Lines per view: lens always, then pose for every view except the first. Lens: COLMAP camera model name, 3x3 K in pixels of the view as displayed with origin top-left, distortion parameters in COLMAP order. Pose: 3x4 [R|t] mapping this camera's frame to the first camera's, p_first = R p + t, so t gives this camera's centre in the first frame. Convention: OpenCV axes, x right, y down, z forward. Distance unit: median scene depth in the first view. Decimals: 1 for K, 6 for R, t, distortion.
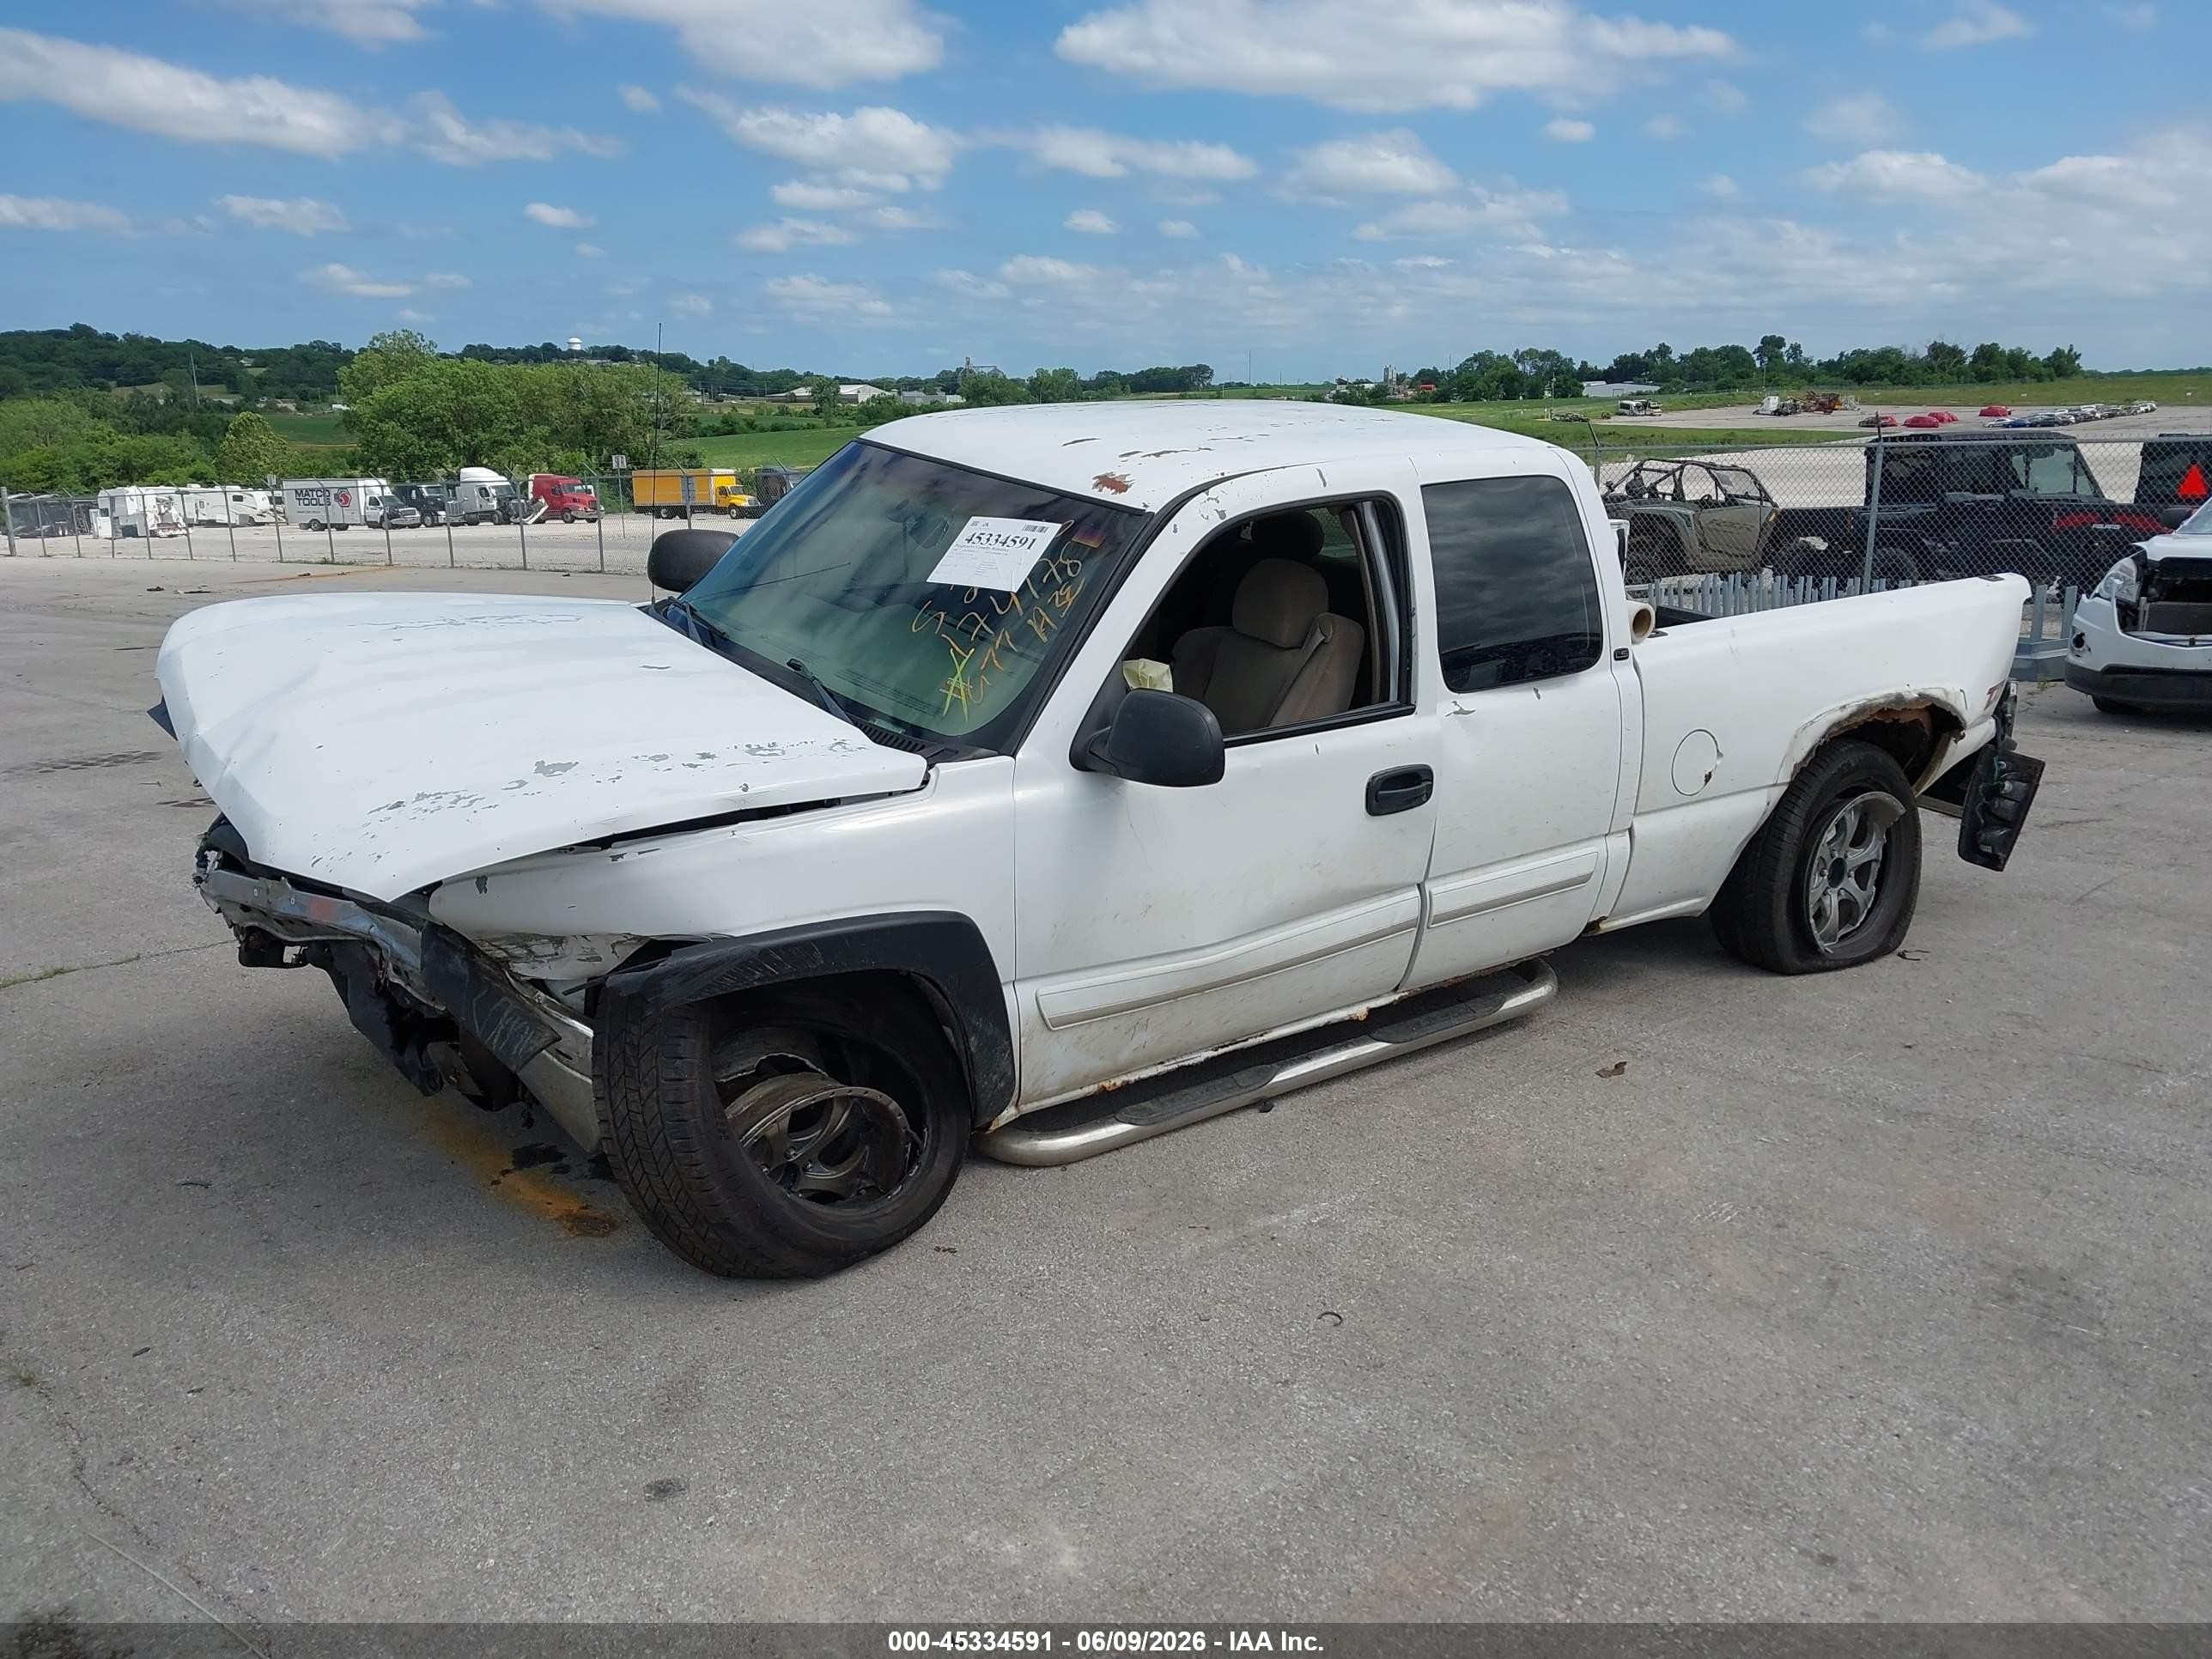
lens RADIAL K [[1809.9, 0, 1106.0], [0, 1809.9, 829.5], [0, 0, 1]] dist [0.050457, -0.065830]
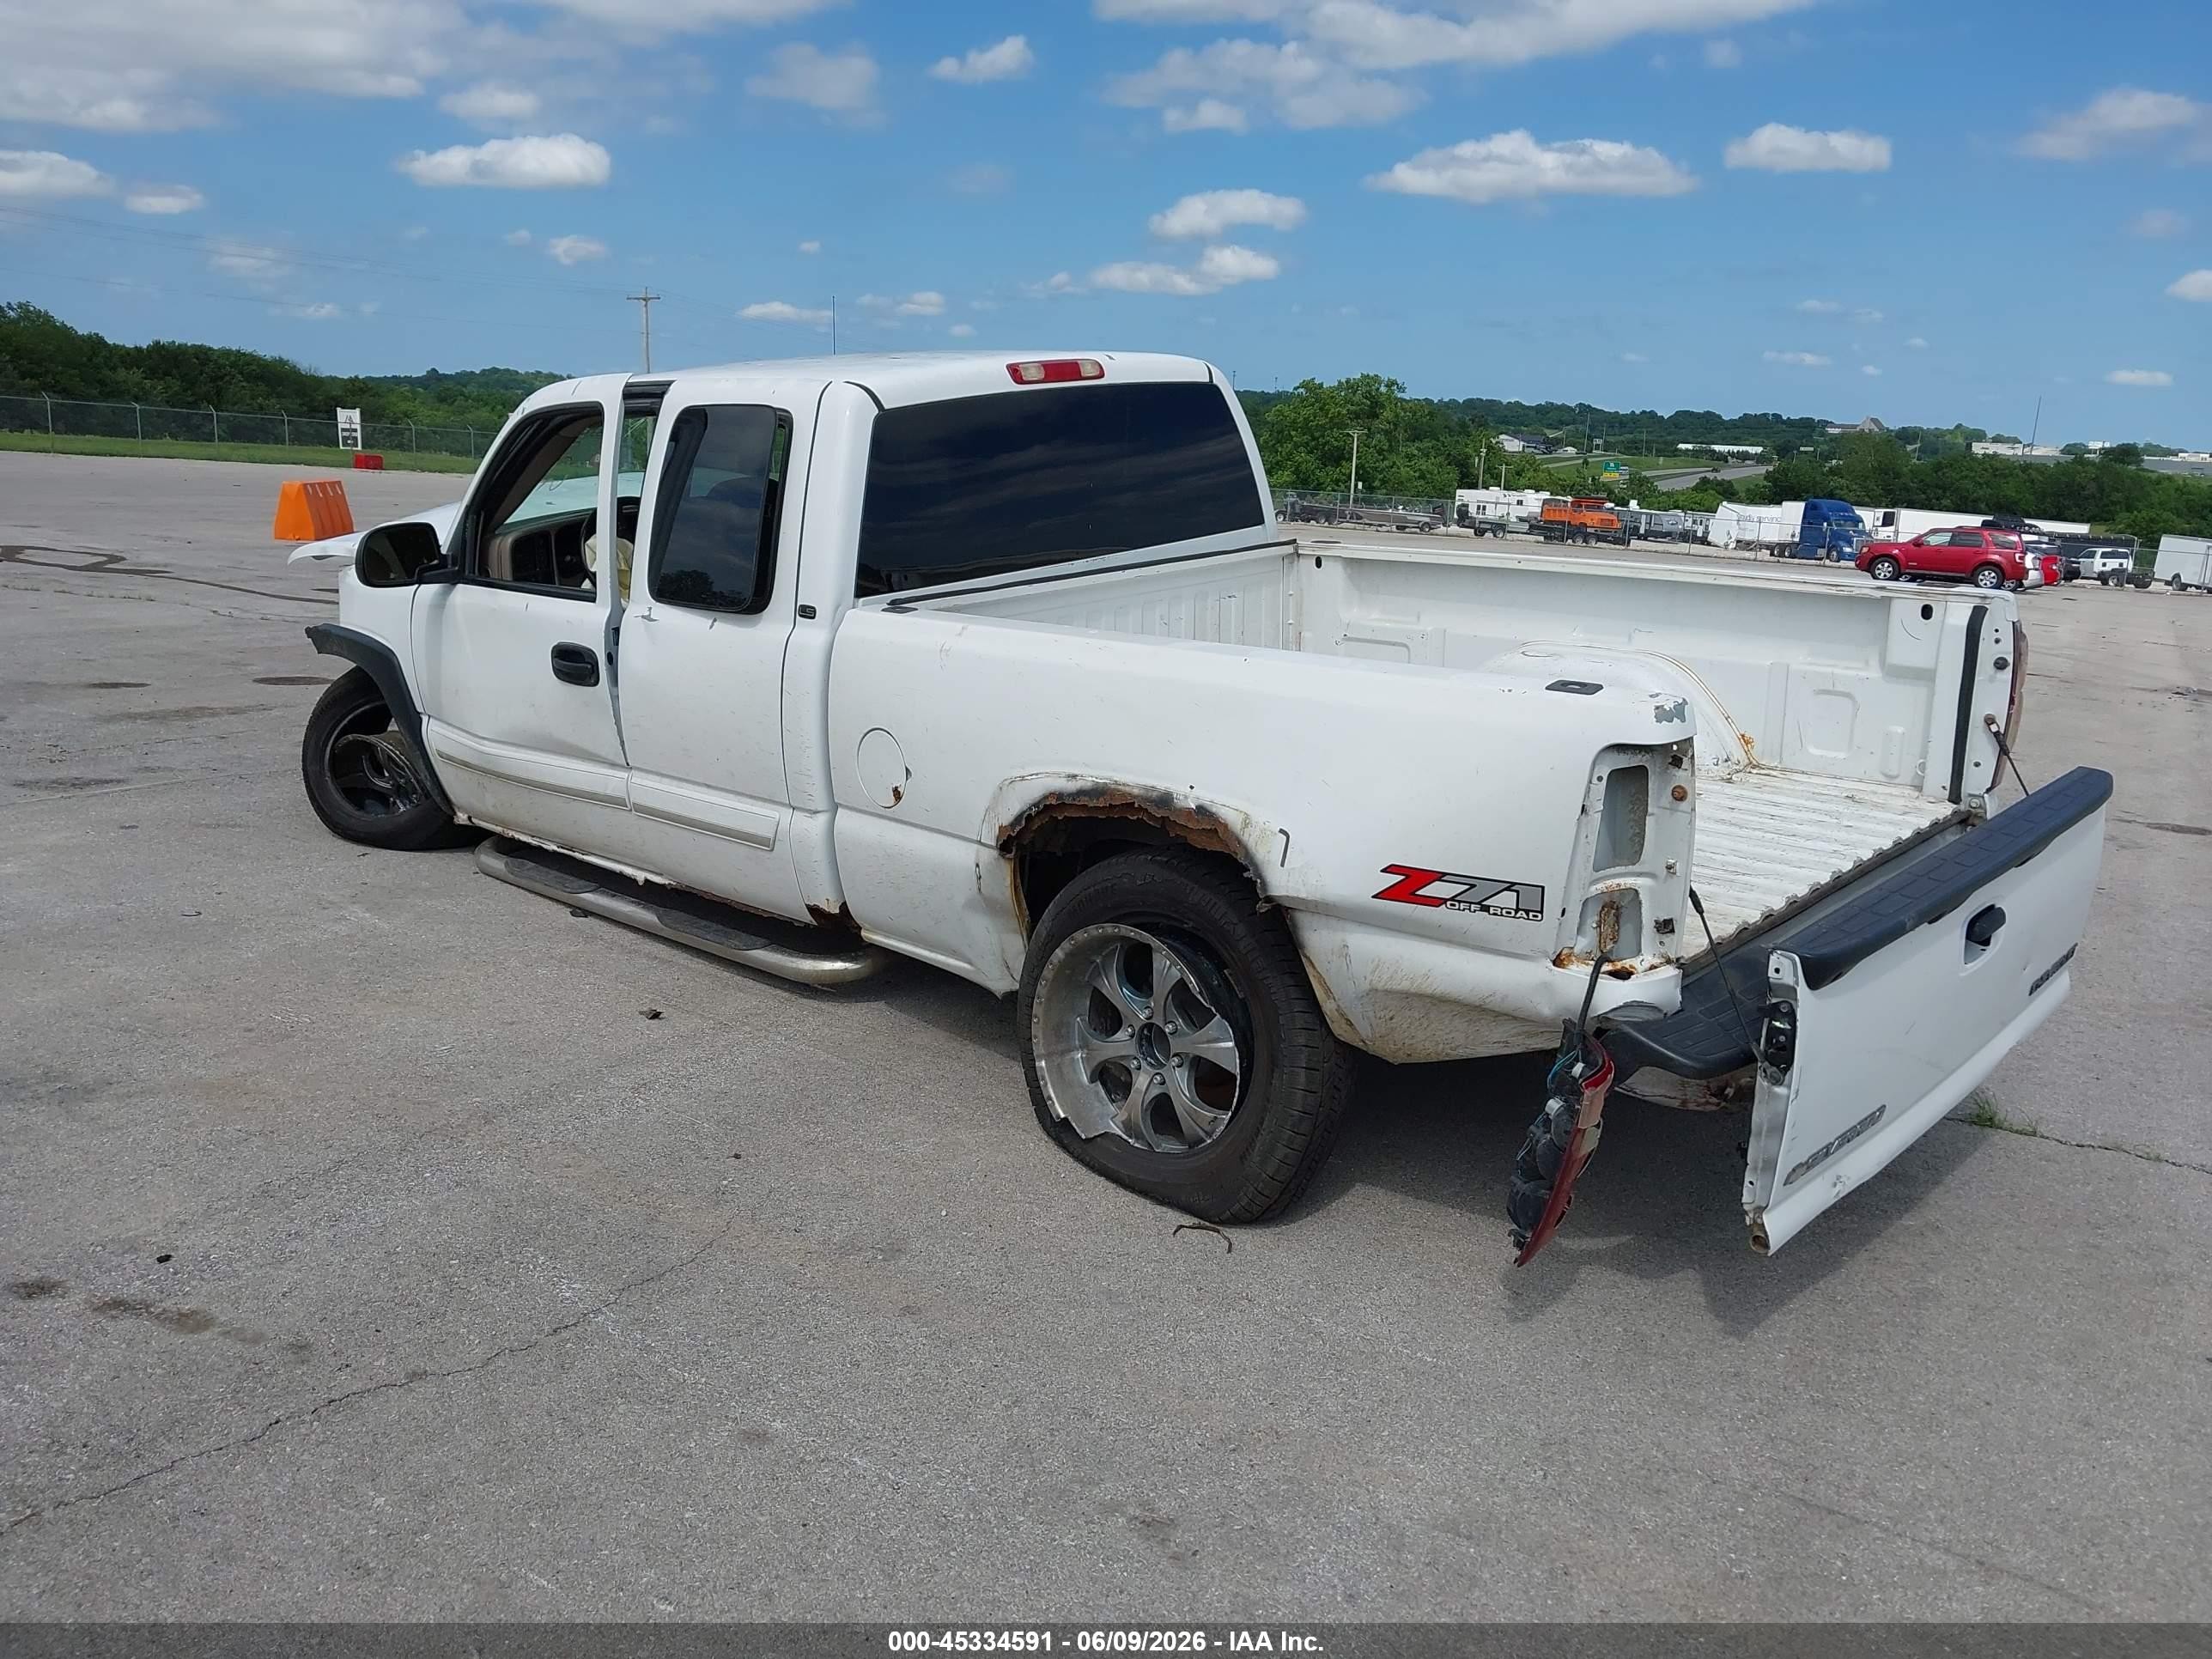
lens RADIAL K [[1809.9, 0, 1106.0], [0, 1809.9, 829.5], [0, 0, 1]] dist [0.050457, -0.065830]
pose [[0.178107, 0.230204, -0.956705, 1.021721], [-0.268332, 0.946765, 0.177858, -0.165965], [0.946718, 0.225037, 0.230397, 0.816250]]
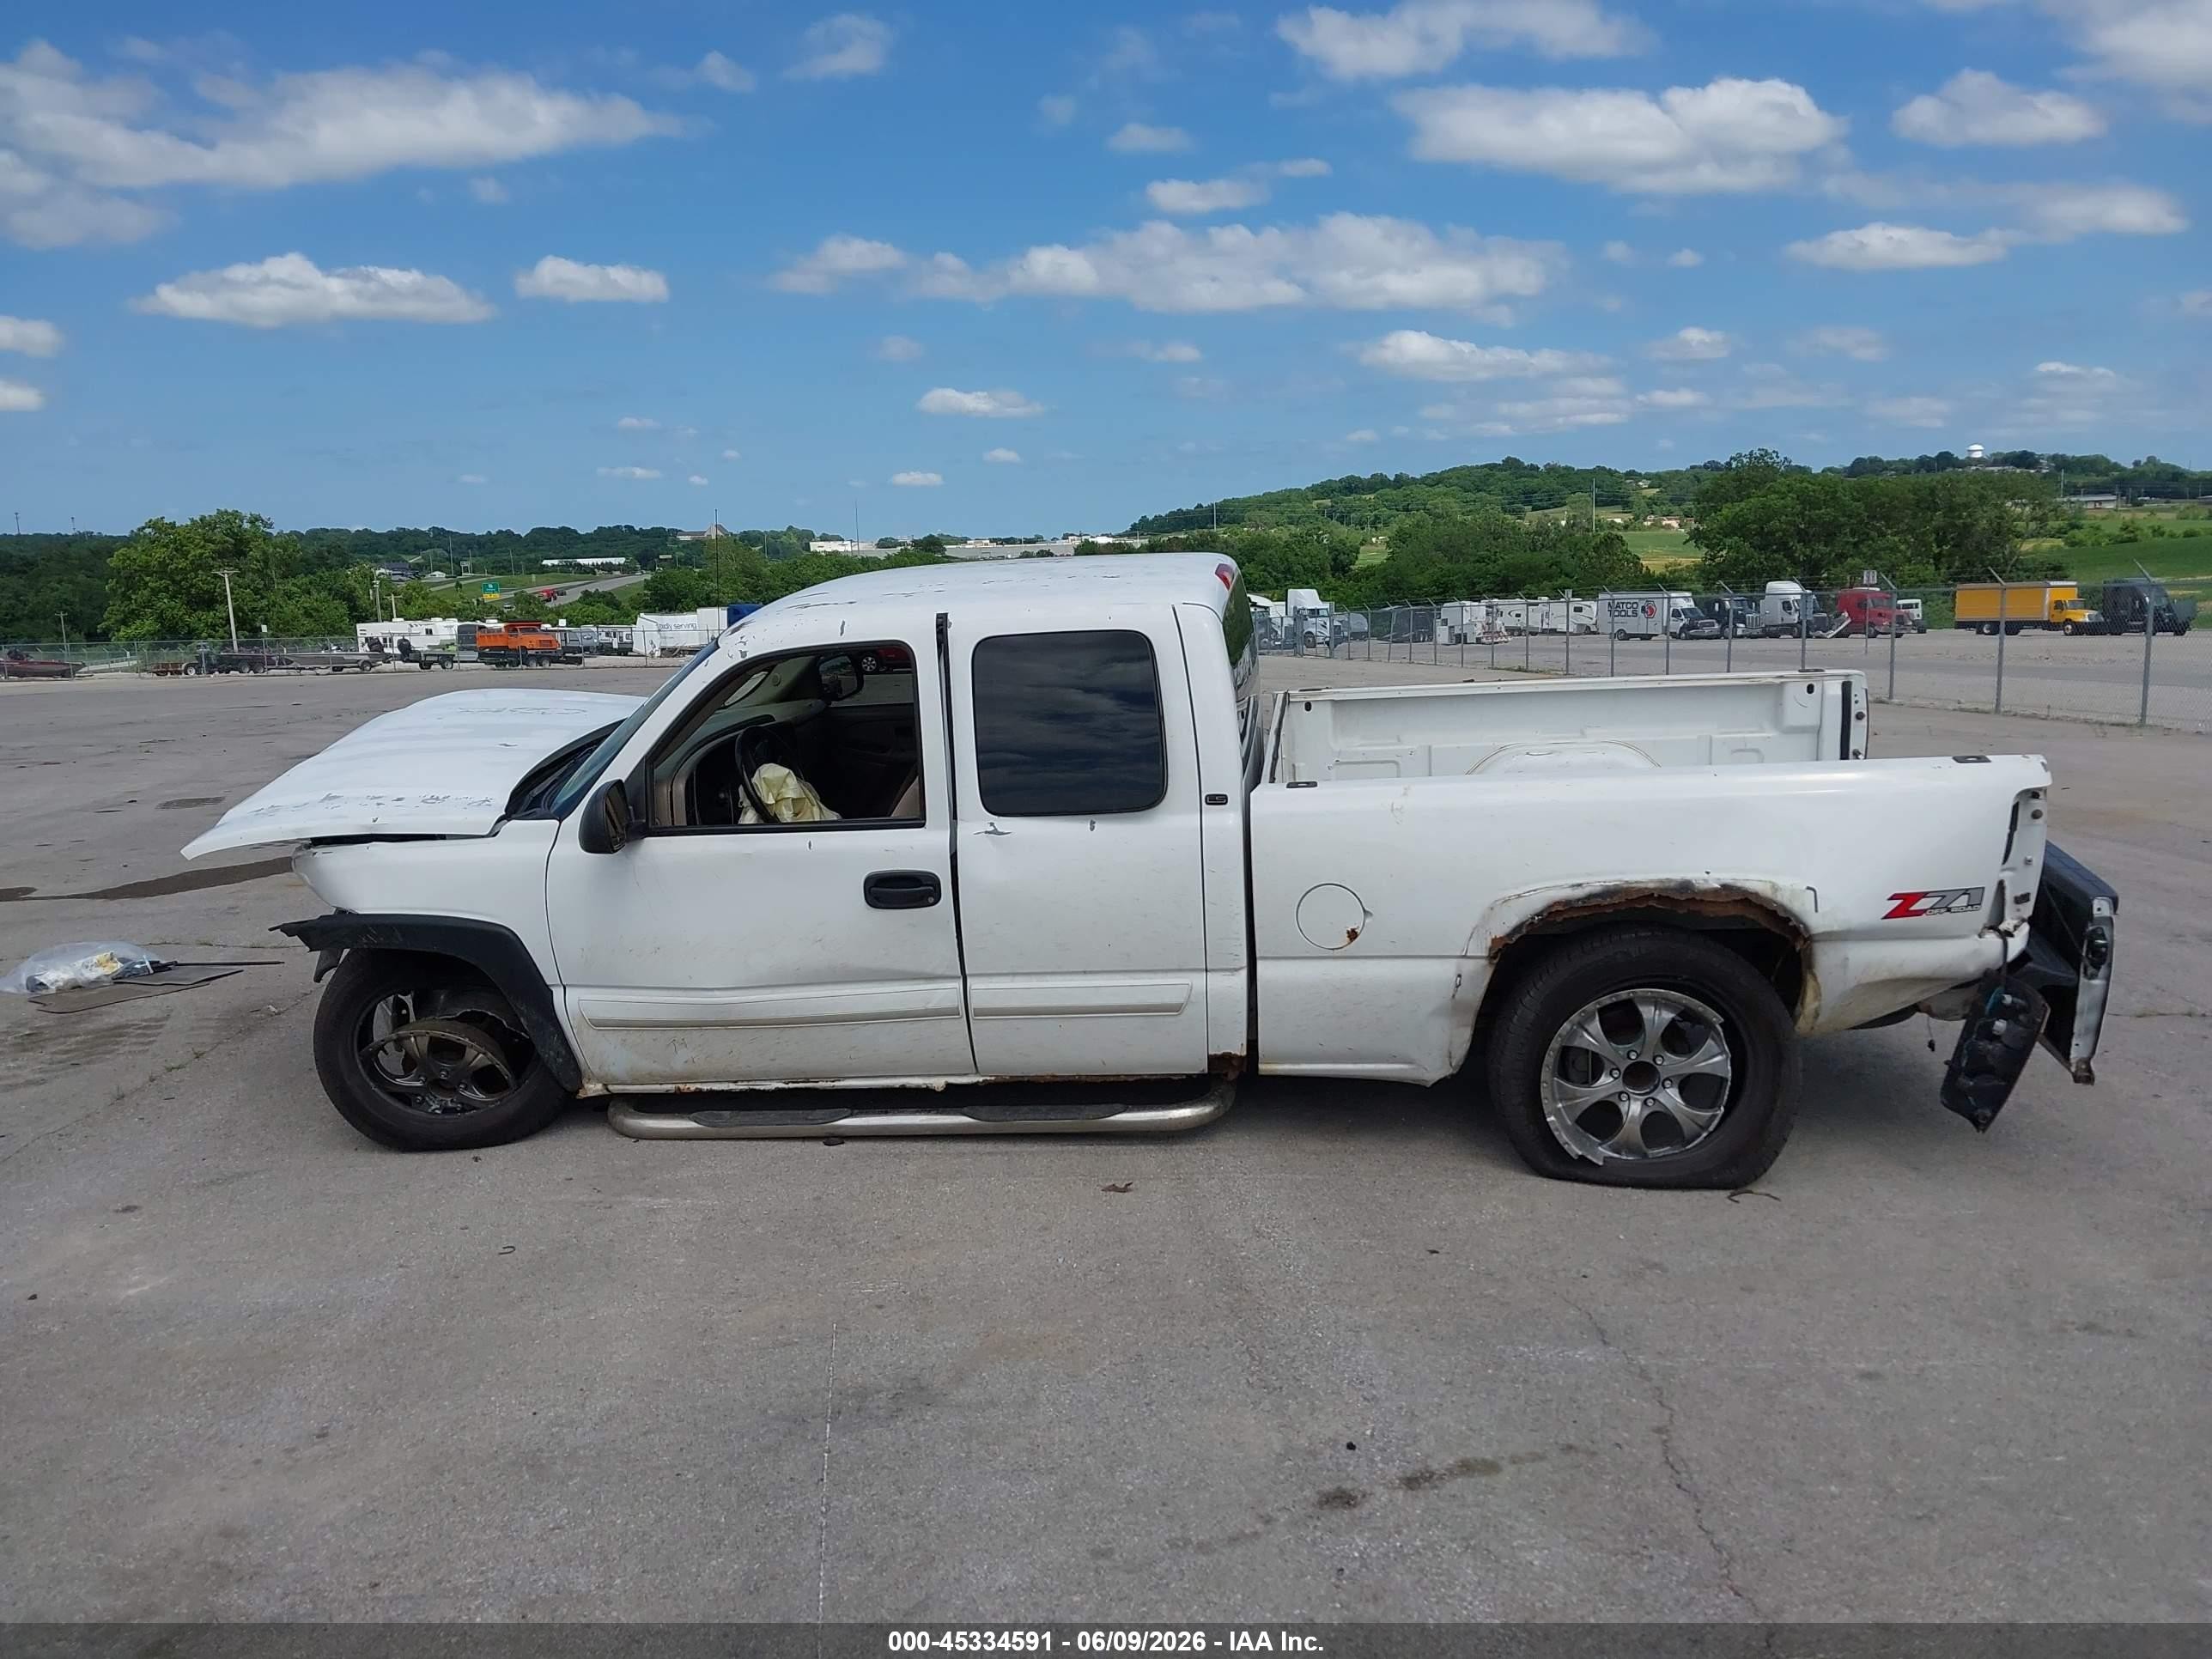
lens RADIAL K [[1826.0, 0, 1096.1], [0, 1826.0, 756.3], [0, 0, 1]] dist [0.070194, -0.131999]
pose [[0.732013, 0.065857, -0.678100, 0.805776], [-0.132731, 0.990031, -0.047133, -0.052916], [0.668236, 0.124507, 0.733457, 0.147372]]
